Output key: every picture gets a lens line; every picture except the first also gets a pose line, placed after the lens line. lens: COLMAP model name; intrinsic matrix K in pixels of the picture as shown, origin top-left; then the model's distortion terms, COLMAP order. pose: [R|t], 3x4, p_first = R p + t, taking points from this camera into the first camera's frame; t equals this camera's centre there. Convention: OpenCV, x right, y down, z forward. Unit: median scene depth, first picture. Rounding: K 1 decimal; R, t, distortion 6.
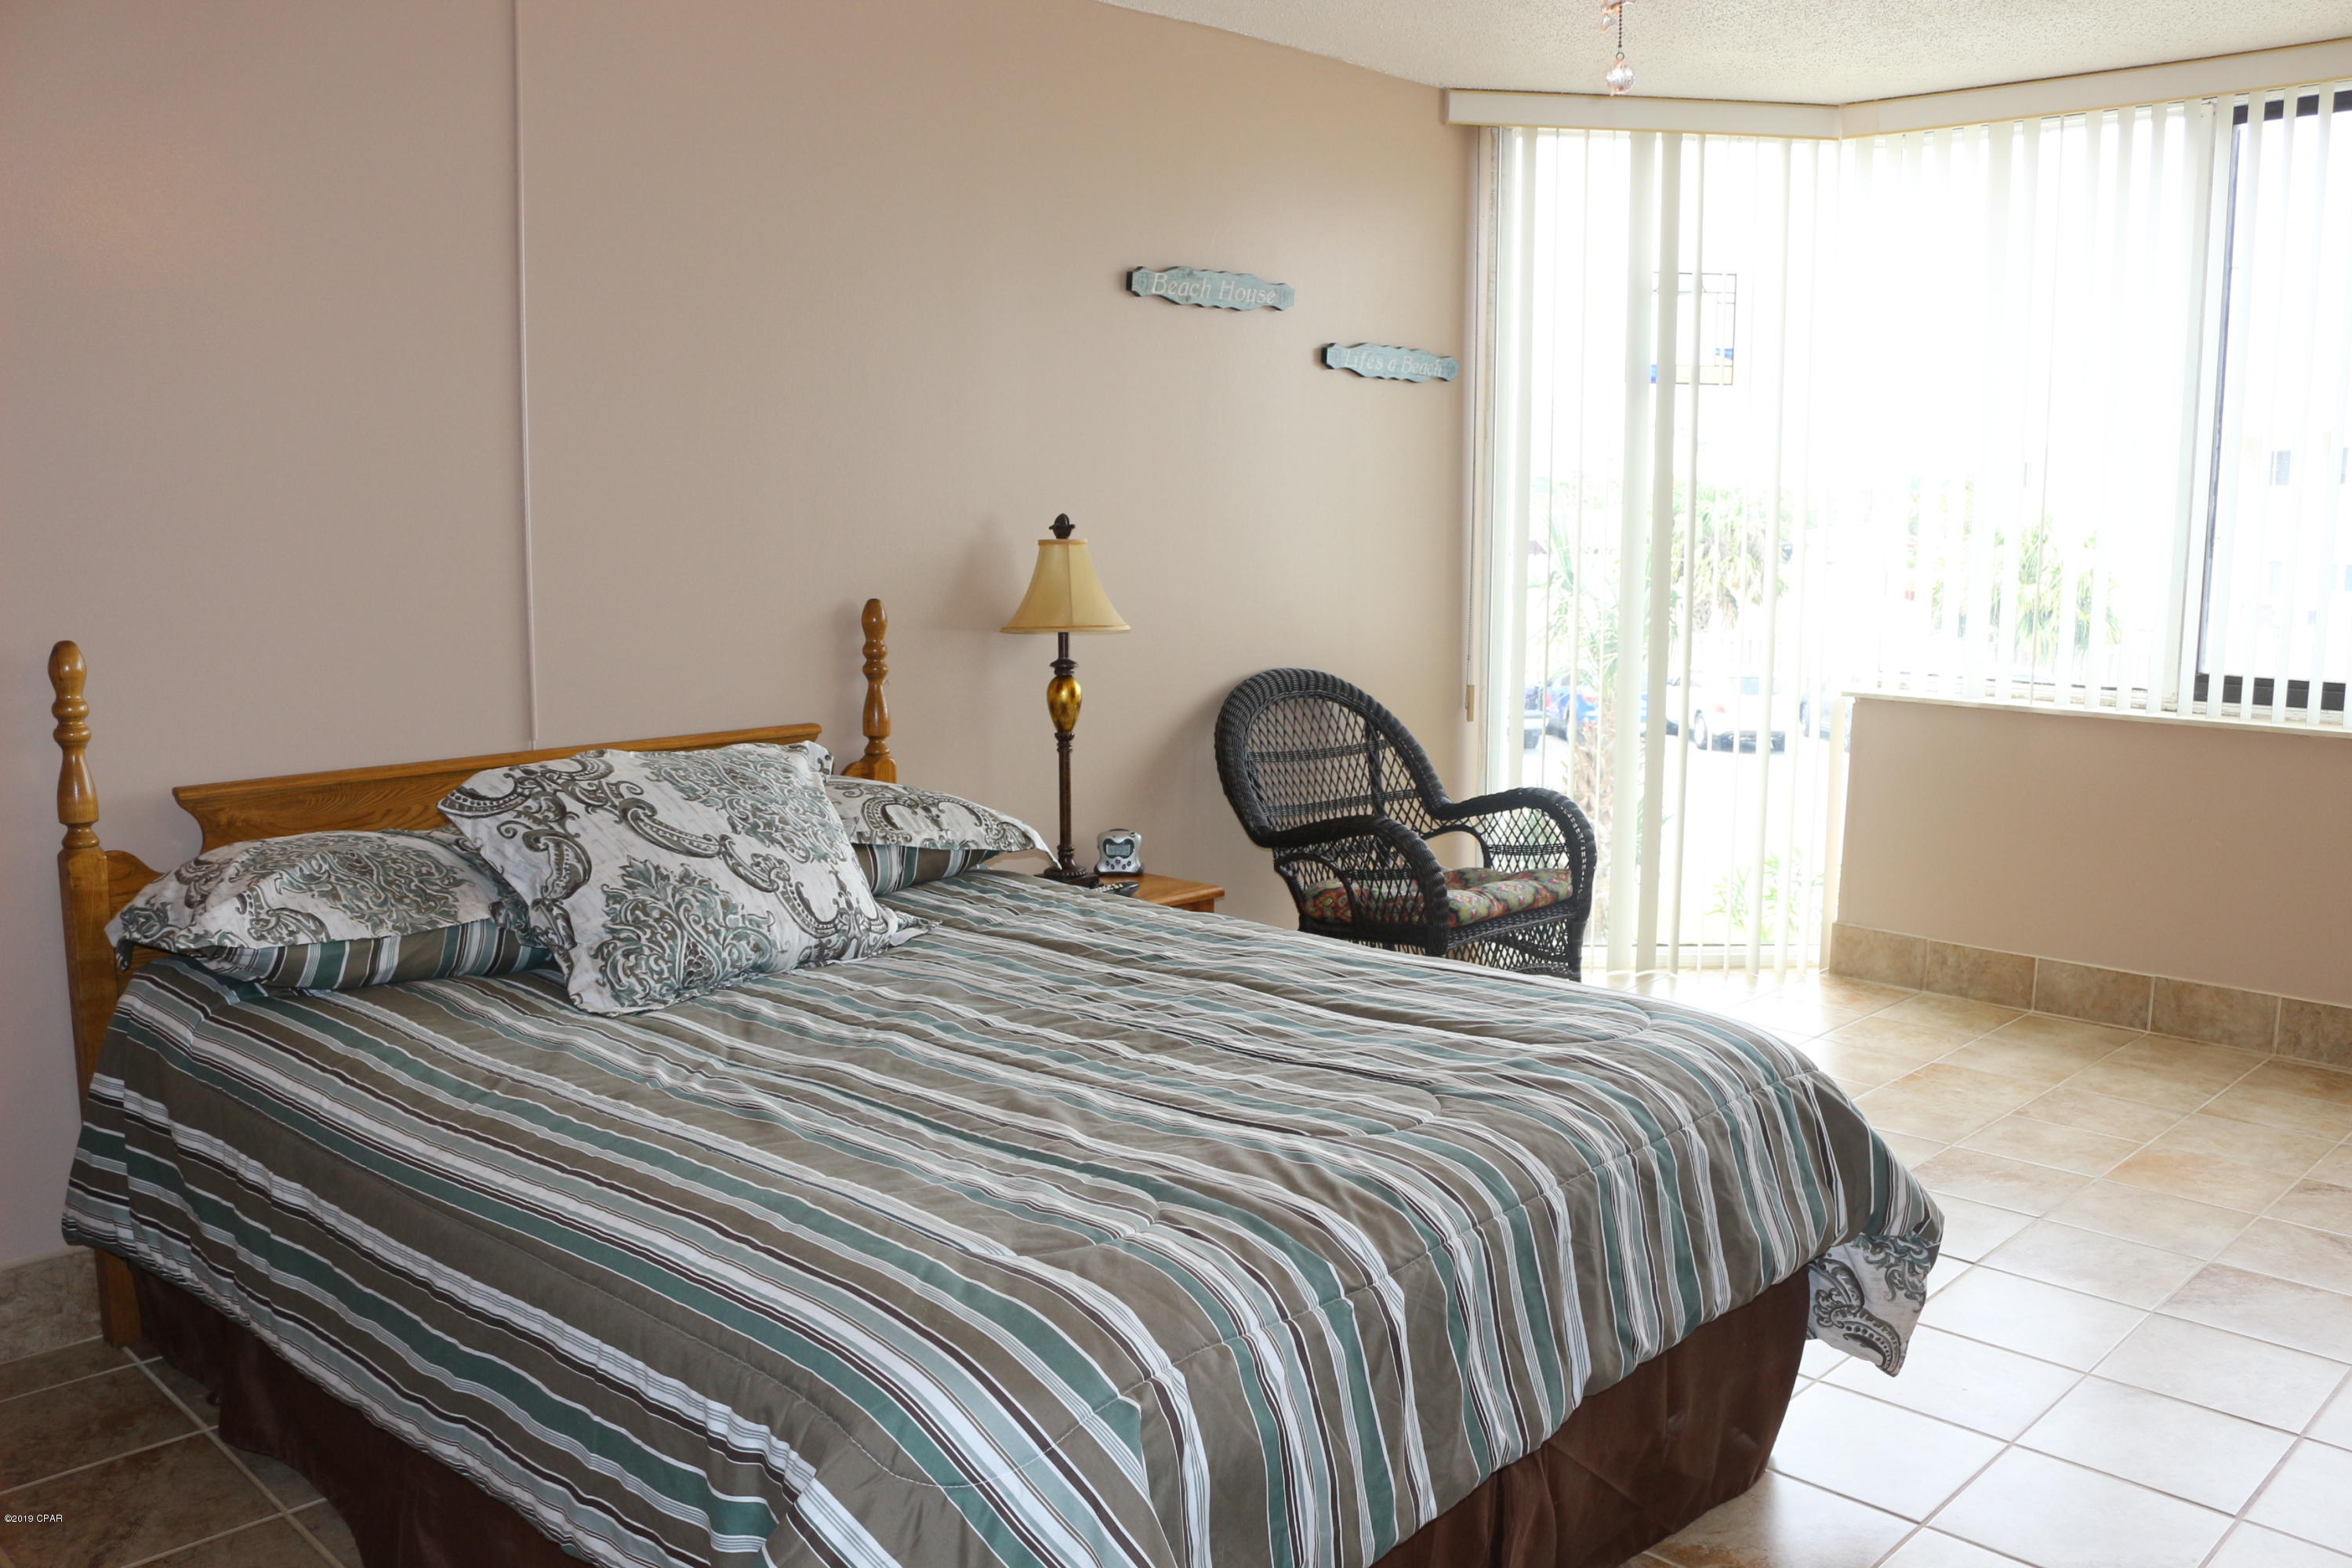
lens RADIAL K [[1949.6, 0, 1157.3], [0, 1949.6, 786.4], [0, 0, 1]] dist [-0.148510, 0.088042]
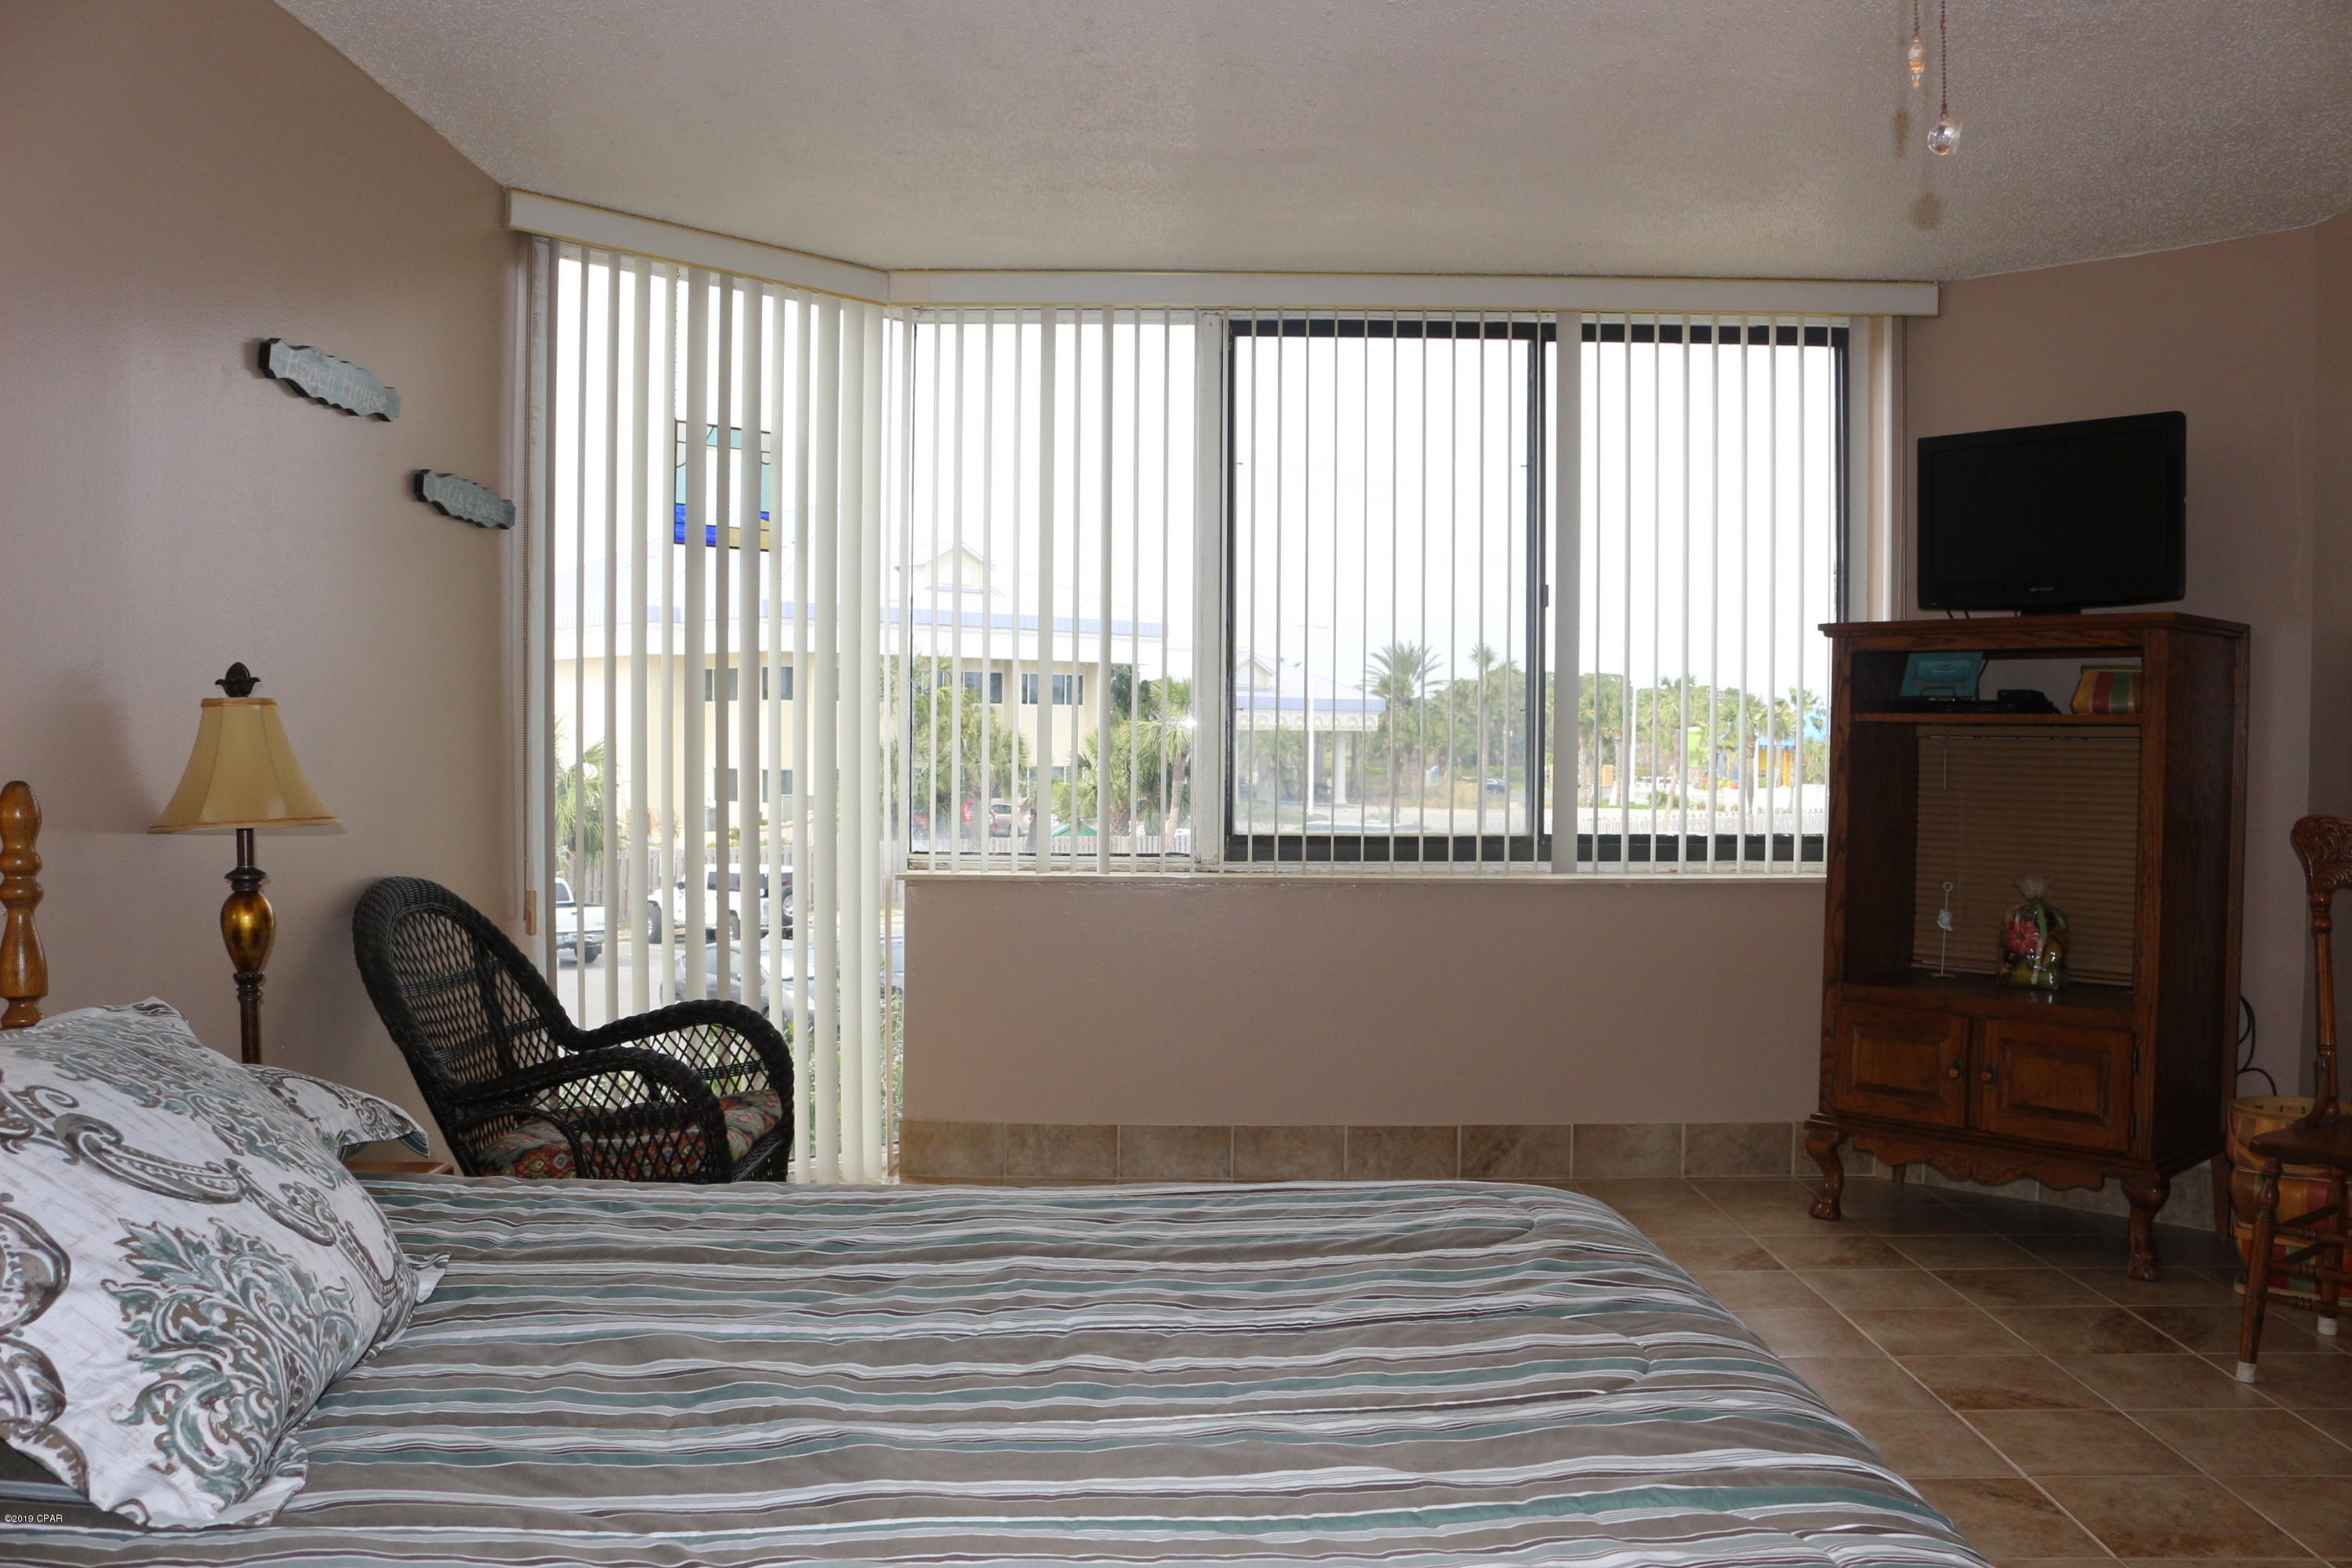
lens RADIAL K [[1949.6, 0, 1202.1], [0, 1949.6, 789.0], [0, 0, 1]] dist [-0.148510, 0.088042]
pose [[0.697185, -0.018107, 0.716662, -0.414266], [0.098487, 0.992622, -0.070730, -0.016082], [-0.710093, 0.119894, 0.693825, 0.392392]]
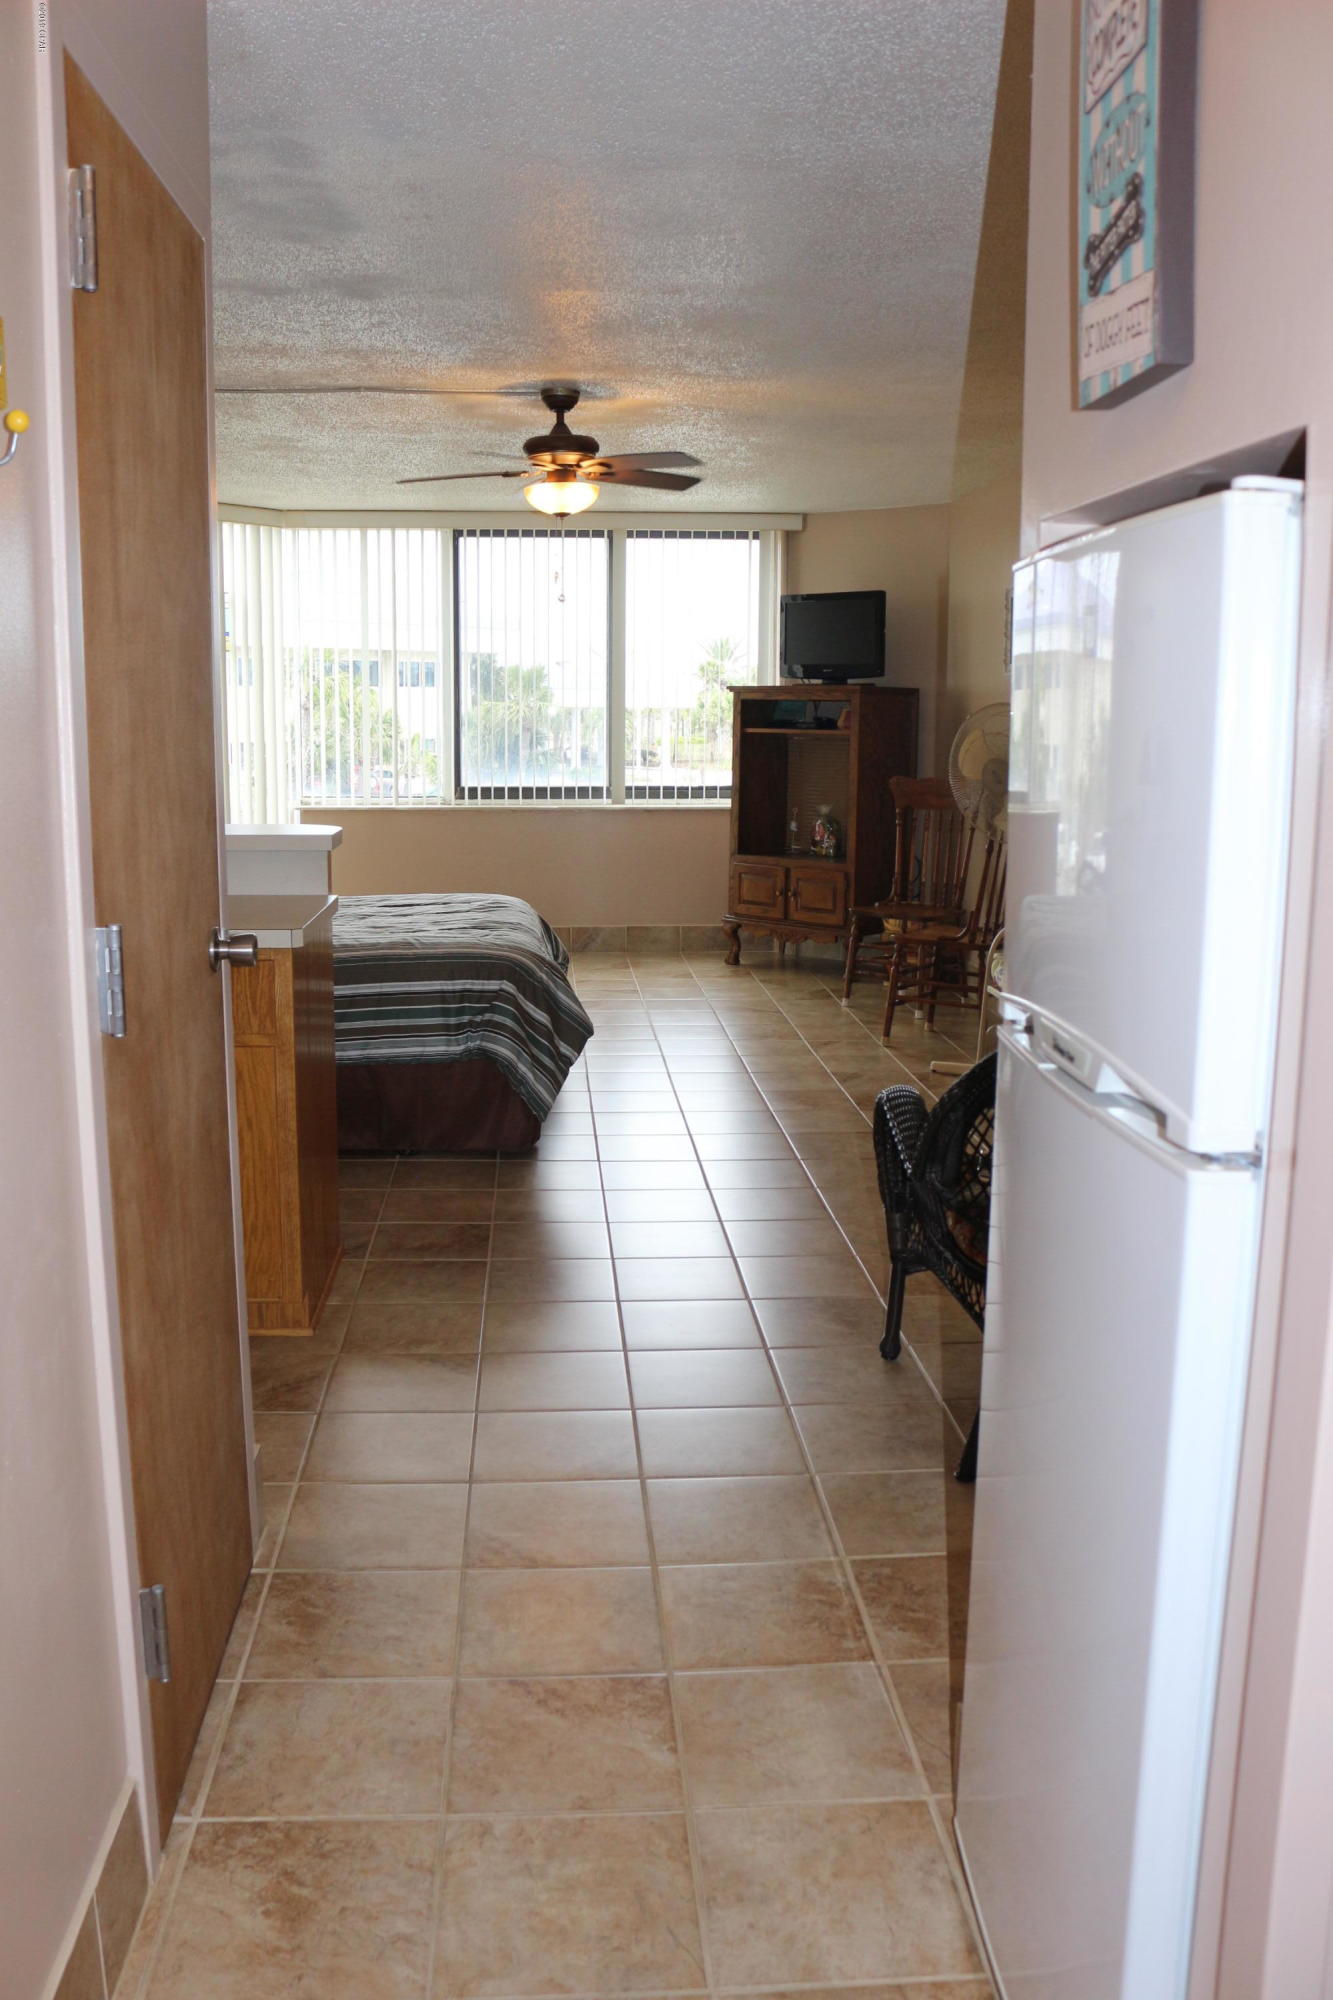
lens RADIAL K [[1657.8, 0, 675.9], [0, 1657.8, 992.4], [0, 0, 1]] dist [-0.148510, 0.088042]
pose [[0.643992, -0.127179, 0.754387, -1.244371], [0.105094, 0.991443, 0.077429, 0.088088], [-0.757780, 0.029419, 0.651847, -0.705676]]
